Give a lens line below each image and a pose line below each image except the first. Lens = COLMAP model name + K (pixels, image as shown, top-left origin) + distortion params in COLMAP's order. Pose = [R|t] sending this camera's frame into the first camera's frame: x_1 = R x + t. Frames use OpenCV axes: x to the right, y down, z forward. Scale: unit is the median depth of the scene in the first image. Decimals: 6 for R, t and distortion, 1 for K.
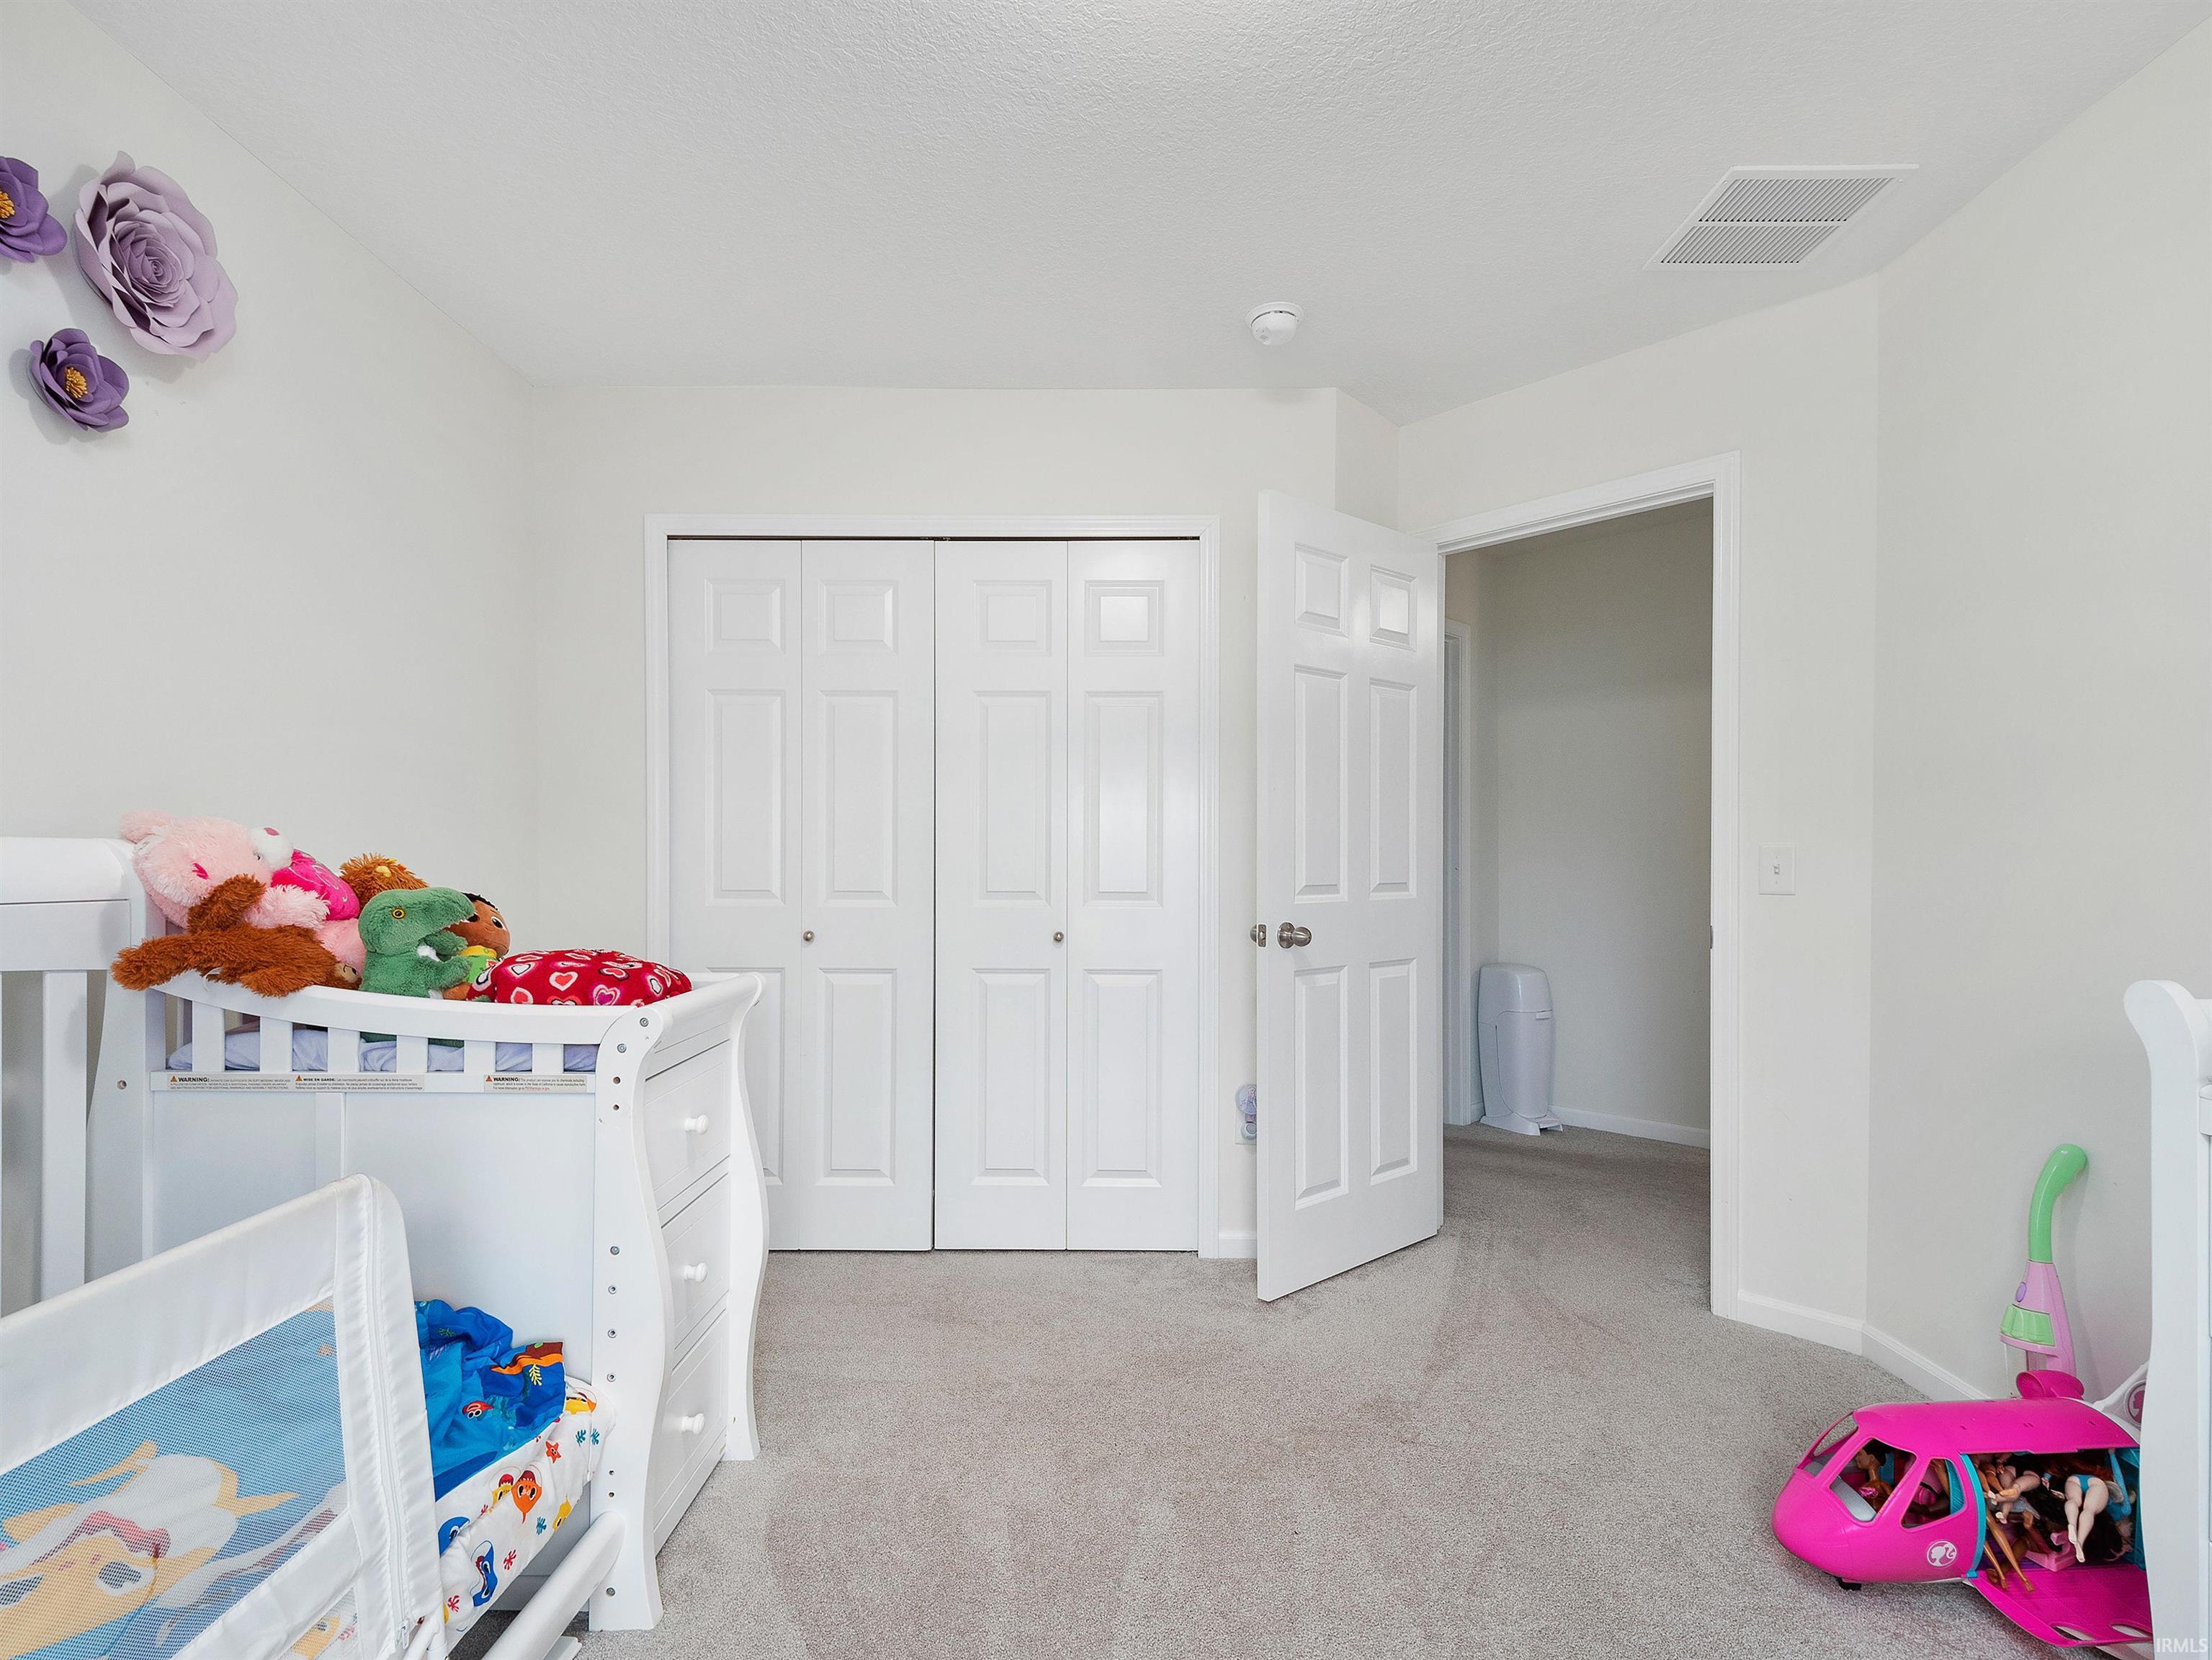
lens RADIAL K [[907.4, 0, 1107.0], [0, 907.4, 852.4], [0, 0, 1]] dist [-0.001531, -0.000026]
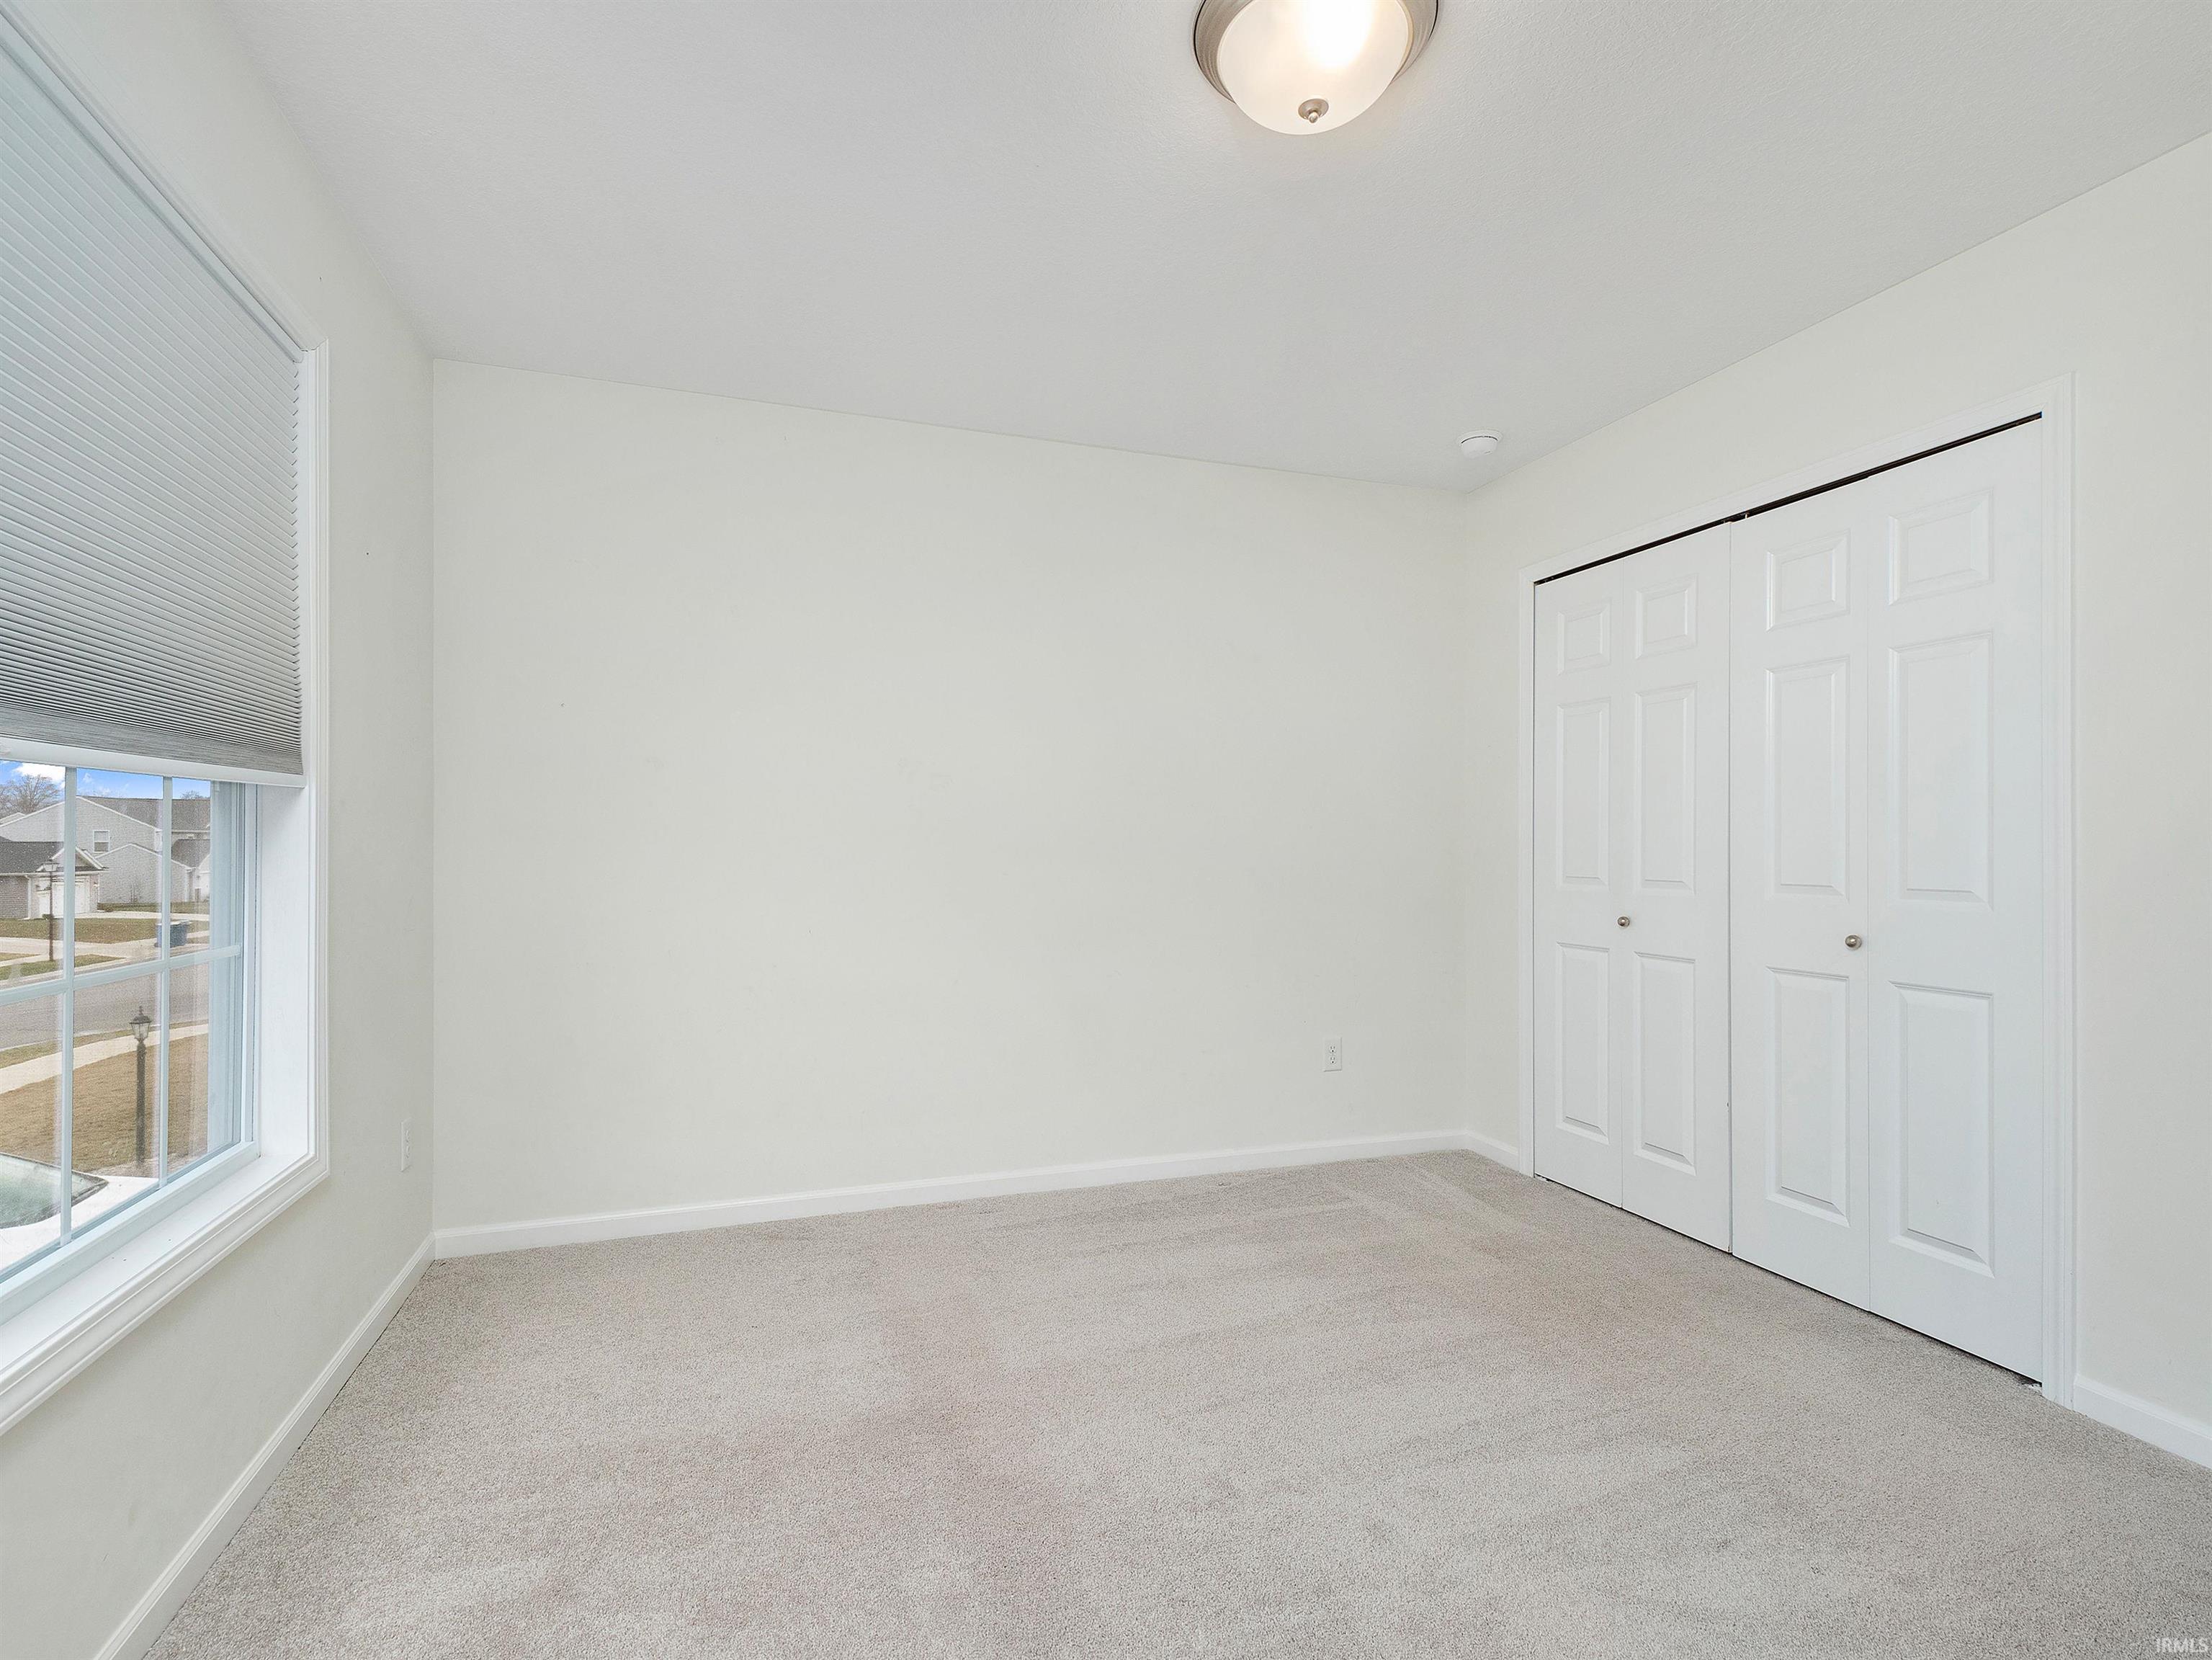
lens RADIAL K [[1058.3, 0, 1106.3], [0, 1058.3, 835.0], [0, 0, 1]] dist [0.002571, -0.000673]
pose [[0.333200, -0.012485, -0.942773, 0.648947], [0.005078, 0.999922, -0.011447, 0.001244], [0.942842, -0.000973, 0.333238, -0.003936]]
